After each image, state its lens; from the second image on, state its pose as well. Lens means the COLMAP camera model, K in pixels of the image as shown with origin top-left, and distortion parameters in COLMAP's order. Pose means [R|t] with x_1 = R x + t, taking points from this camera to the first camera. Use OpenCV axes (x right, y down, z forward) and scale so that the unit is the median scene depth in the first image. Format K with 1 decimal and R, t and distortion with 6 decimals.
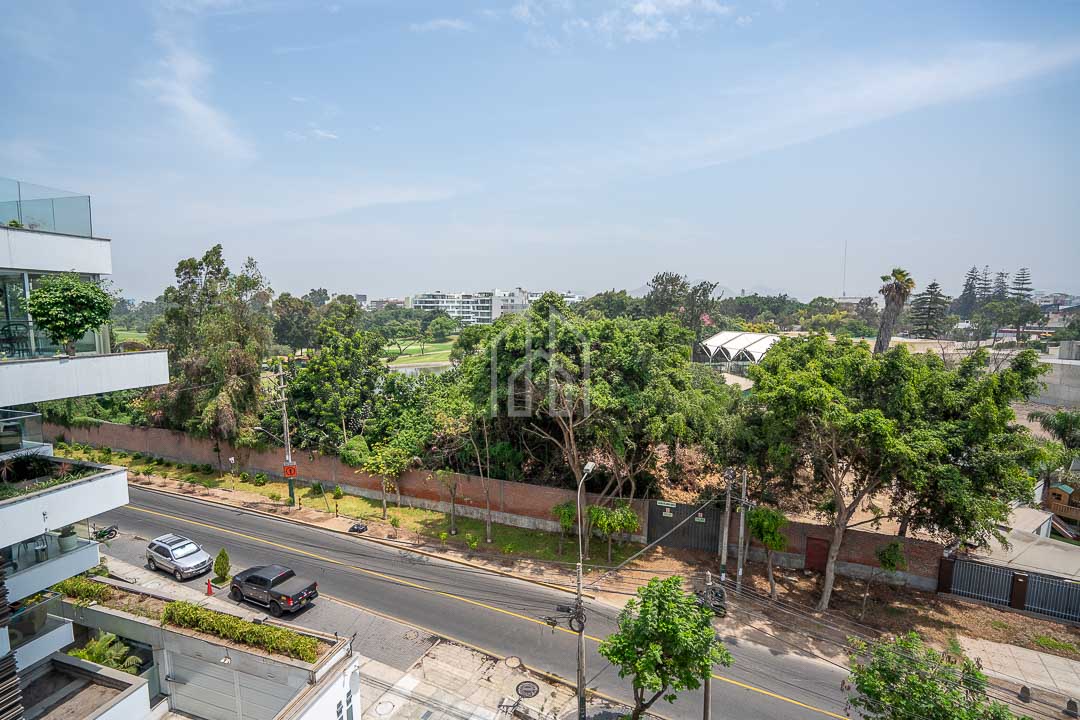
lens RADIAL K [[499.4, 0, 539.5], [0, 499.4, 367.6], [0, 0, 1]] dist [-0.043327, 0.012722]
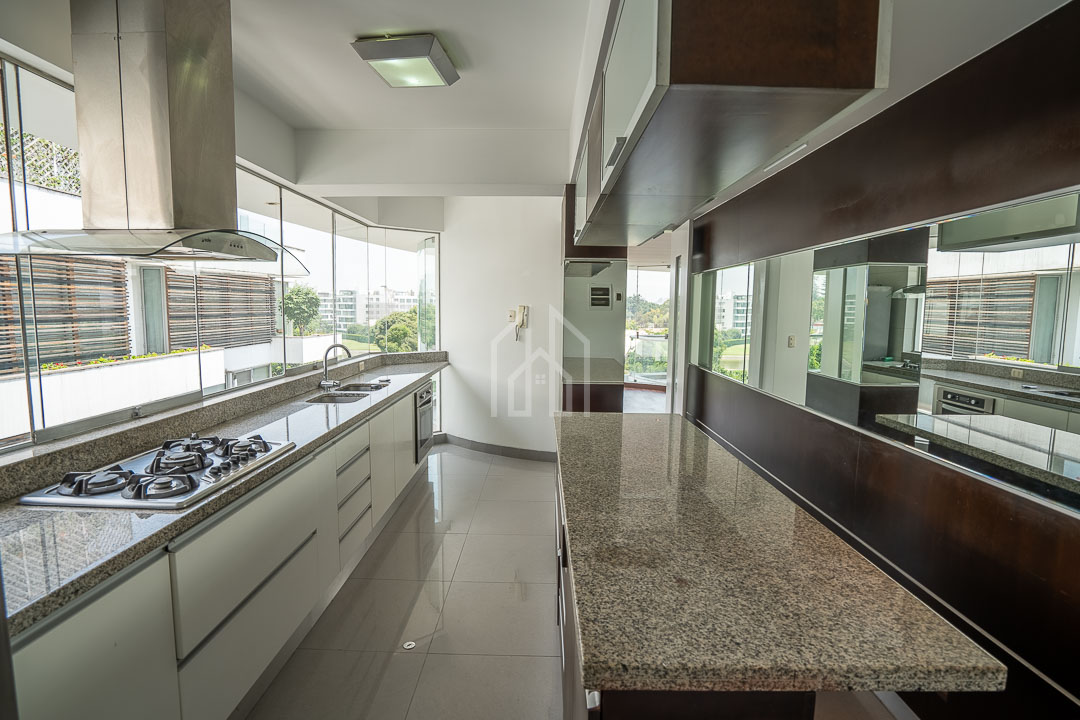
lens RADIAL K [[499.4, 0, 556.0], [0, 499.4, 352.1], [0, 0, 1]] dist [-0.043327, 0.012722]
pose [[0.952102, -0.017936, 0.305253, -0.173759], [0.027049, 0.999305, -0.025652, 0.024411], [-0.304581, 0.032680, 0.951926, -0.204208]]
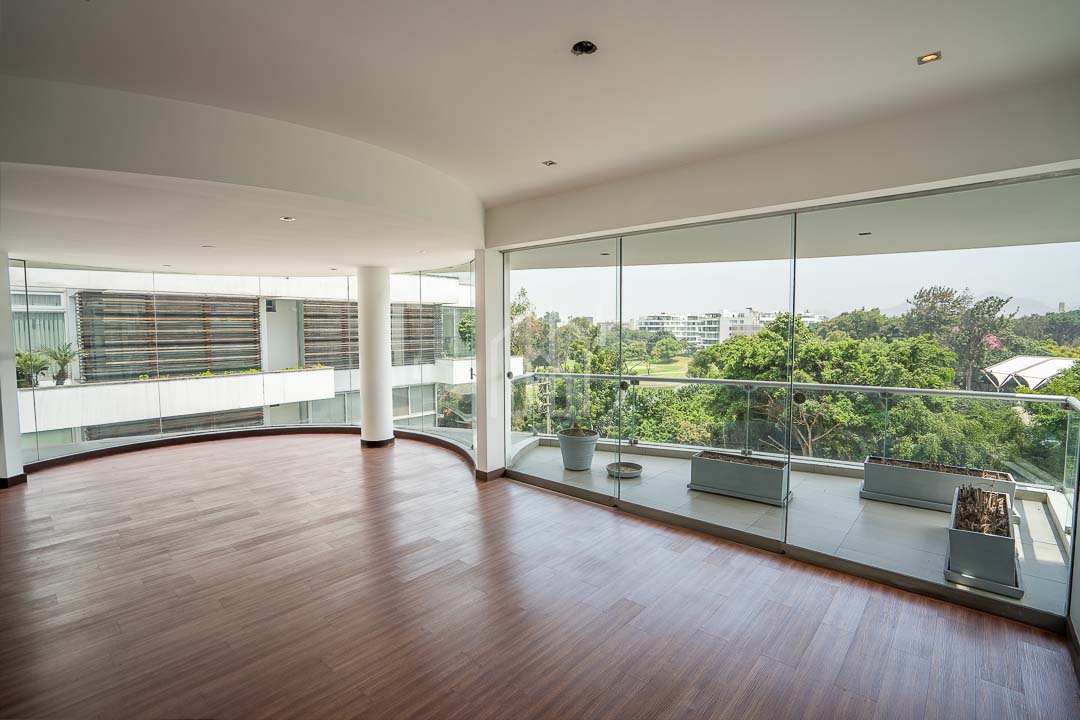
lens RADIAL K [[499.4, 0, 544.4], [0, 499.4, 357.2], [0, 0, 1]] dist [-0.043327, 0.012722]
pose [[0.908785, 0.016724, -0.416930, -0.010113], [-0.043093, 0.997615, -0.053913, 0.015171], [0.415035, 0.066962, 0.907338, -0.123530]]
